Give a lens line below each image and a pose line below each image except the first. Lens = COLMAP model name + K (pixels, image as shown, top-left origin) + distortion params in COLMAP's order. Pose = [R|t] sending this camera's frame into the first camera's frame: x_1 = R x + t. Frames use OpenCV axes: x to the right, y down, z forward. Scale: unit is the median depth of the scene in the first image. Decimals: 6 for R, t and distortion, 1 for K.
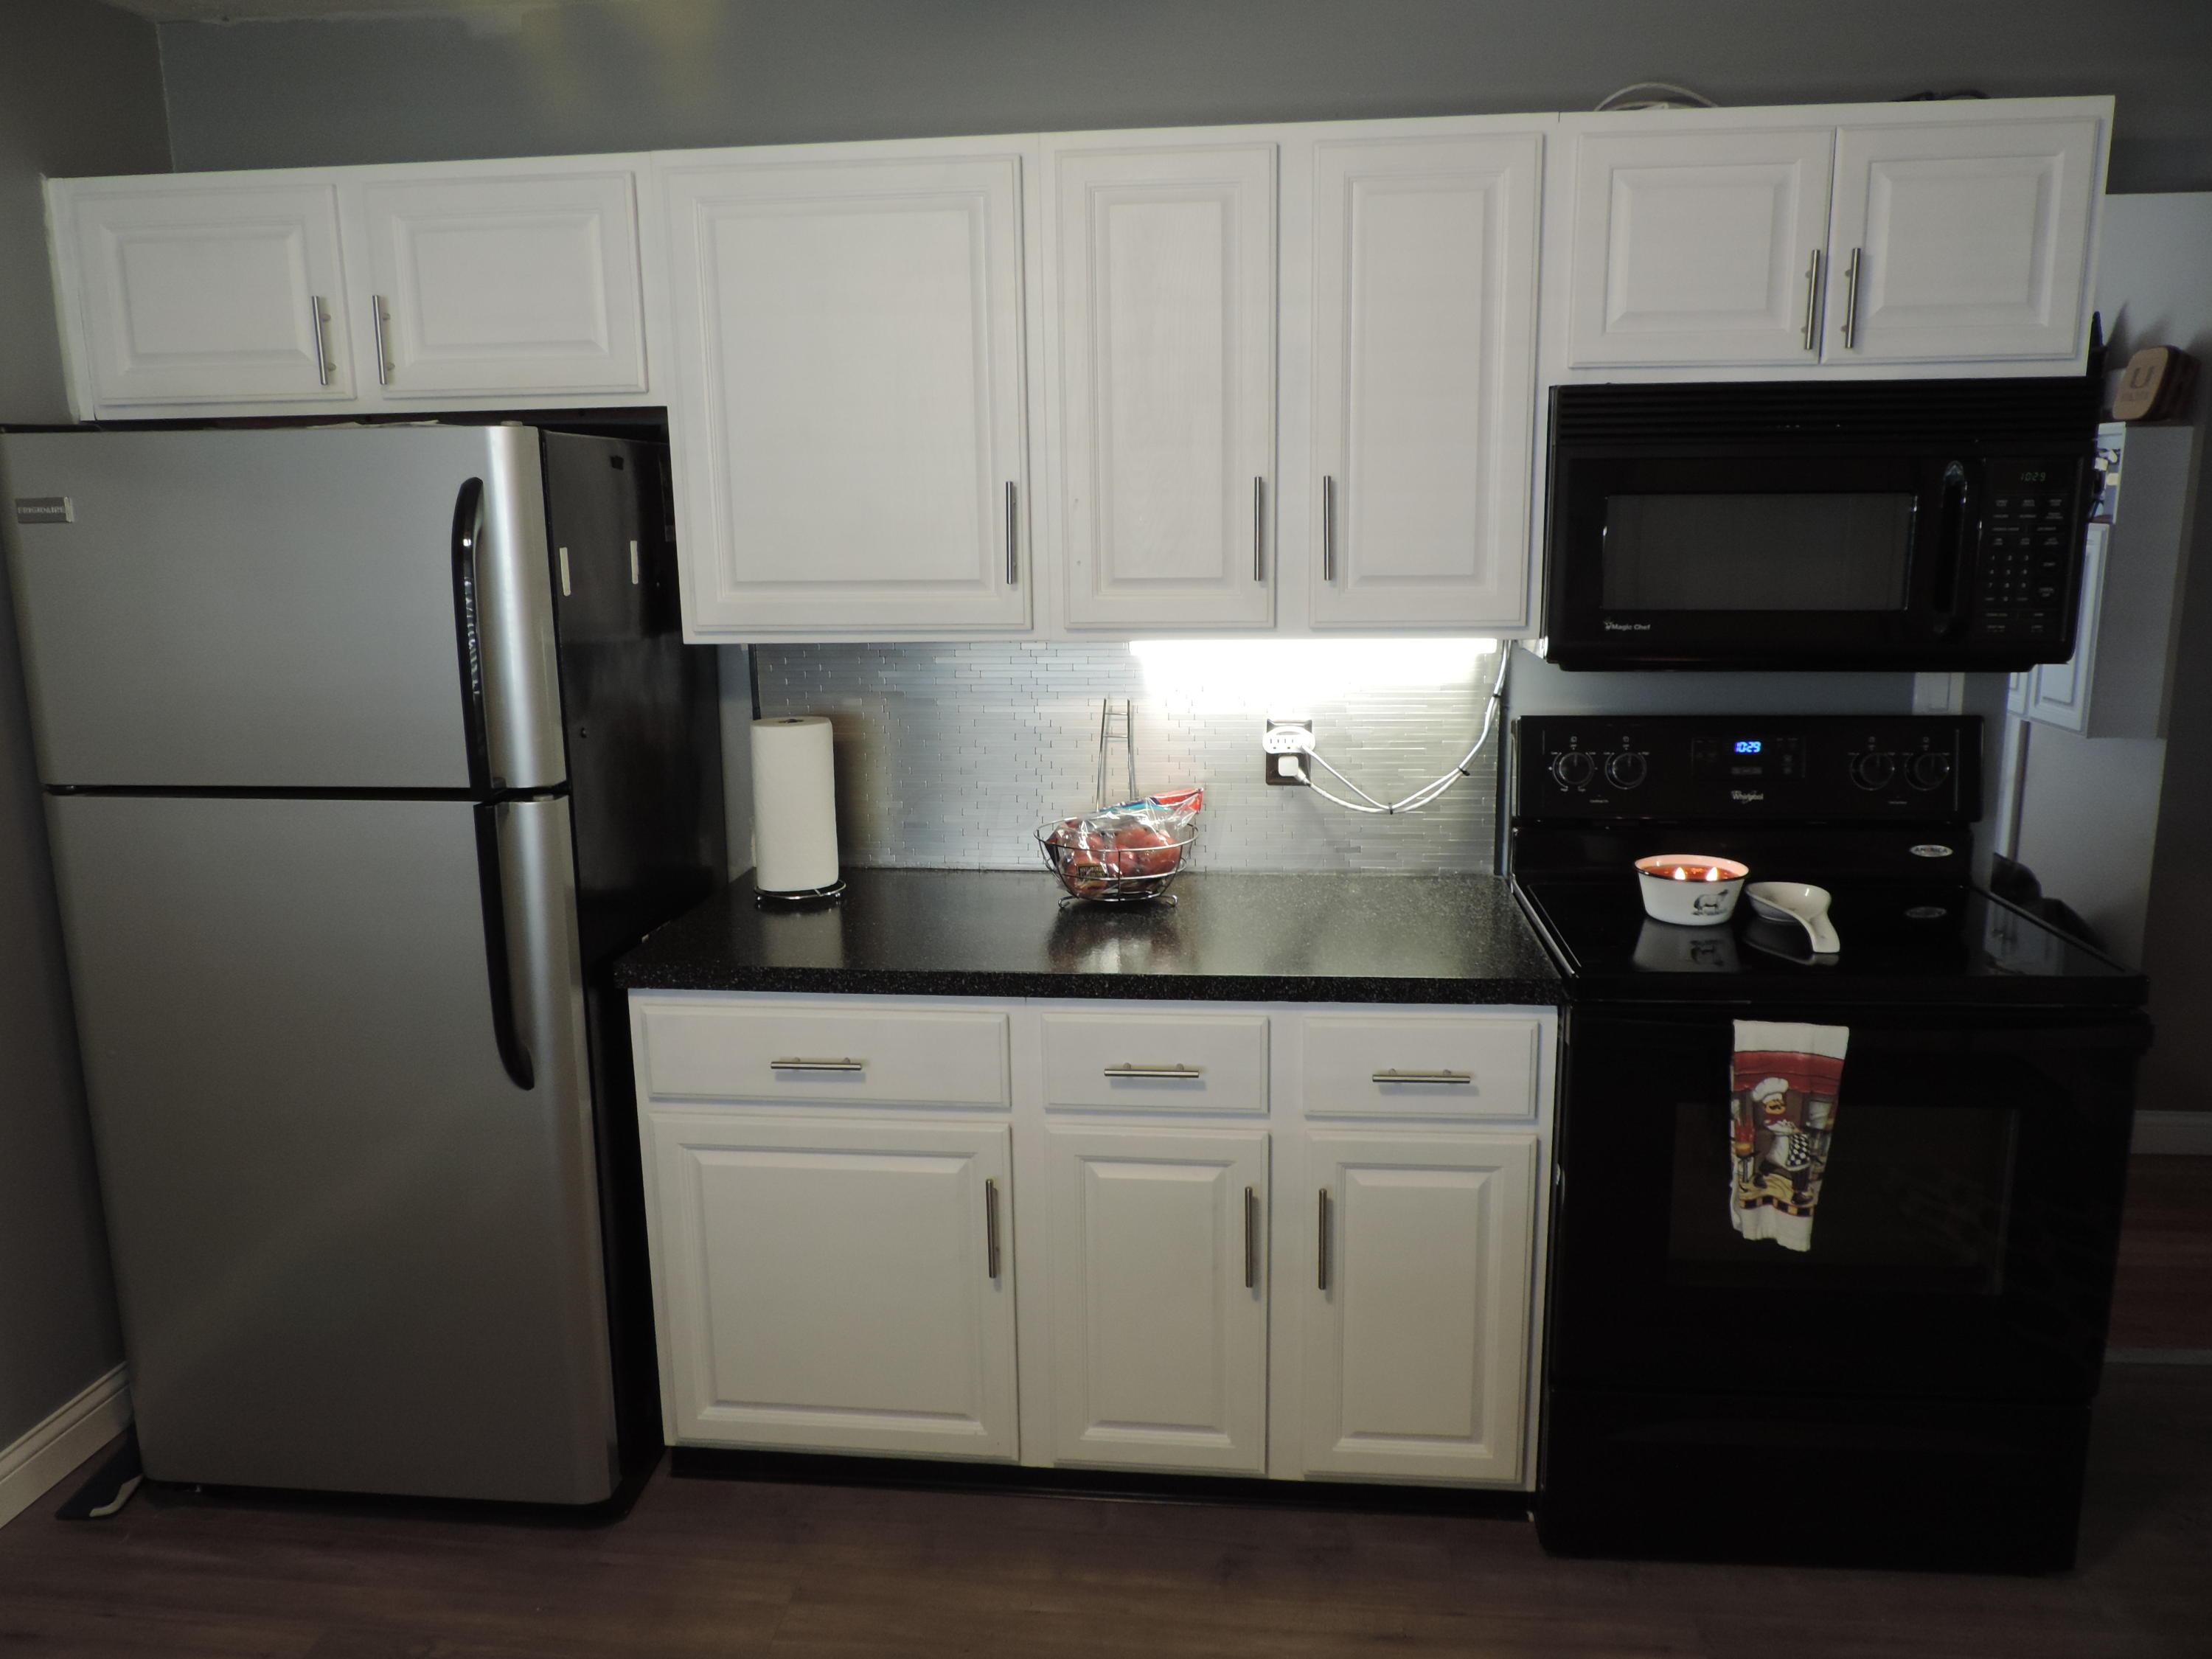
lens RADIAL K [[1593.6, 0, 1106.2], [0, 1593.6, 835.9], [0, 0, 1]] dist [-0.010960, 0.004164]
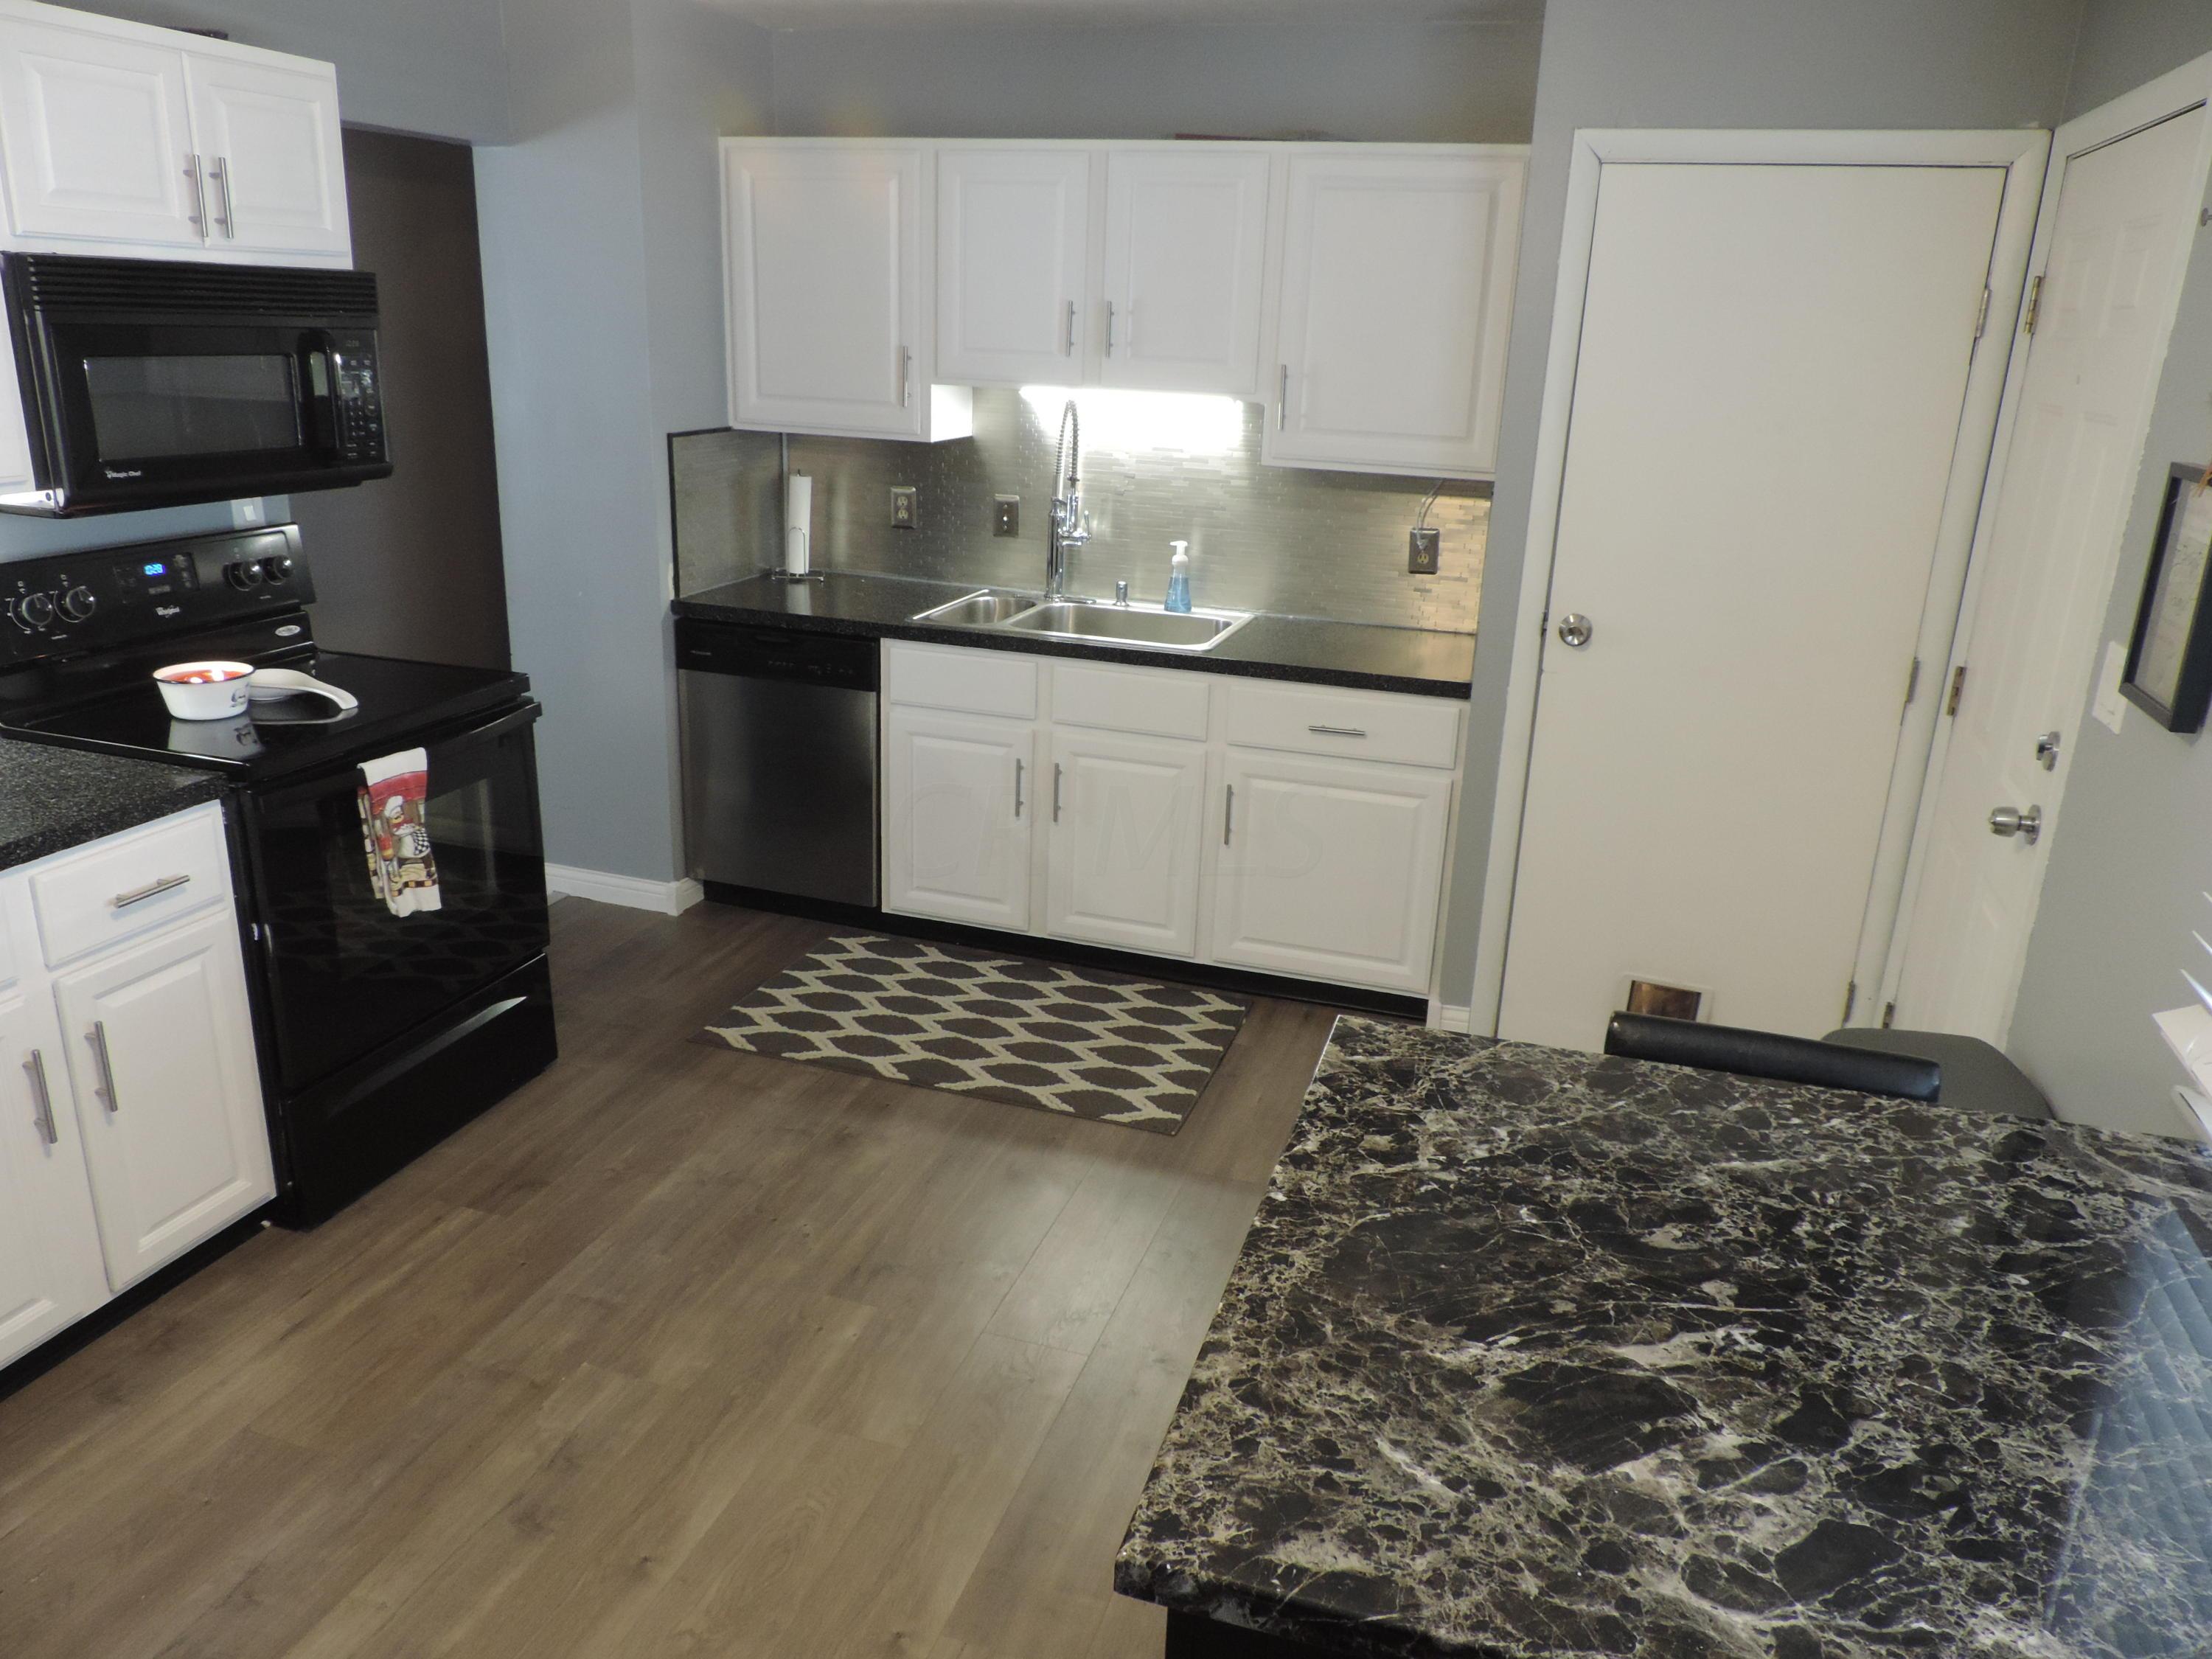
lens RADIAL K [[1593.6, 0, 1106.2], [0, 1593.6, 835.9], [0, 0, 1]] dist [-0.010960, 0.004164]
pose [[0.205565, -0.284316, 0.936434, -0.700054], [0.159154, 0.953843, 0.254664, -0.063607], [-0.965615, 0.096688, 0.241326, 0.068323]]
